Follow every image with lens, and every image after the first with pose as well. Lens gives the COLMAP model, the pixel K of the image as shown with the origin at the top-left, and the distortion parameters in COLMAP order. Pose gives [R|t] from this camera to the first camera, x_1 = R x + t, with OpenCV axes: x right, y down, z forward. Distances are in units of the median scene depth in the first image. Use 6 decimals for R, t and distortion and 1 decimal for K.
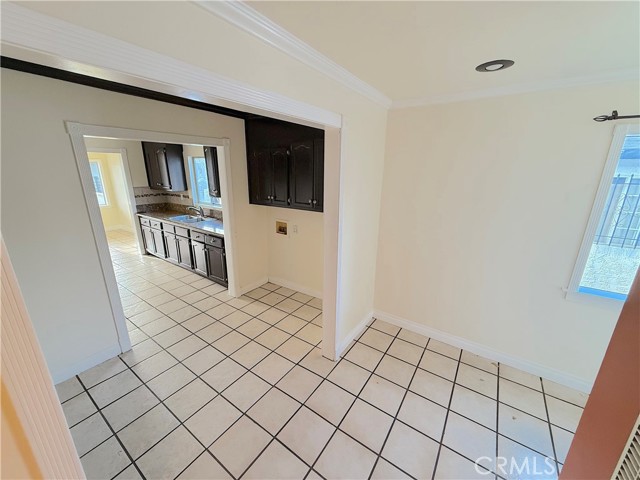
lens RADIAL K [[252.7, 0, 325.0], [0, 252.7, 241.9], [0, 0, 1]] dist [0.001184, -0.000677]
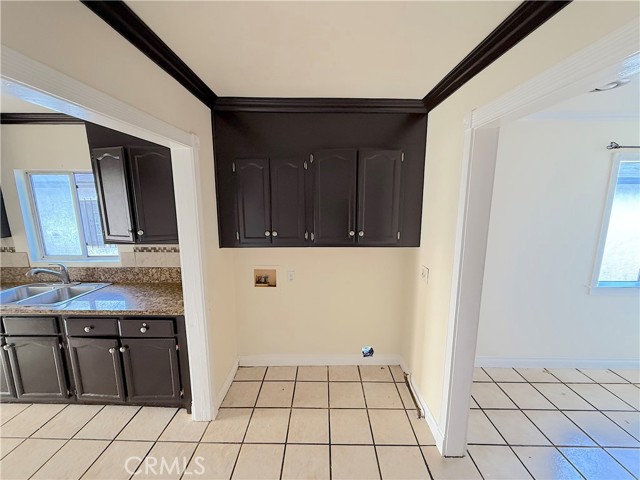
lens RADIAL K [[252.7, 0, 316.9], [0, 252.7, 239.8], [0, 0, 1]] dist [0.001184, -0.000677]
pose [[0.837914, -0.108011, 0.535008, -0.331823], [0.164535, 0.984610, -0.058911, -0.075956], [-0.520411, 0.137390, 0.842791, 0.294109]]
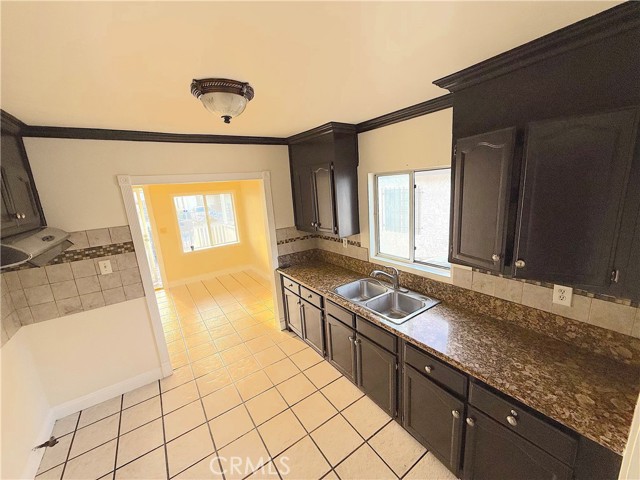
lens RADIAL K [[252.7, 0, 320.7], [0, 252.7, 234.7], [0, 0, 1]] dist [0.001184, -0.000677]
pose [[0.930161, -0.010038, -0.367014, -0.450251], [-0.018818, 0.997009, -0.074960, -0.169499], [0.366669, 0.076631, 0.927190, 0.483246]]
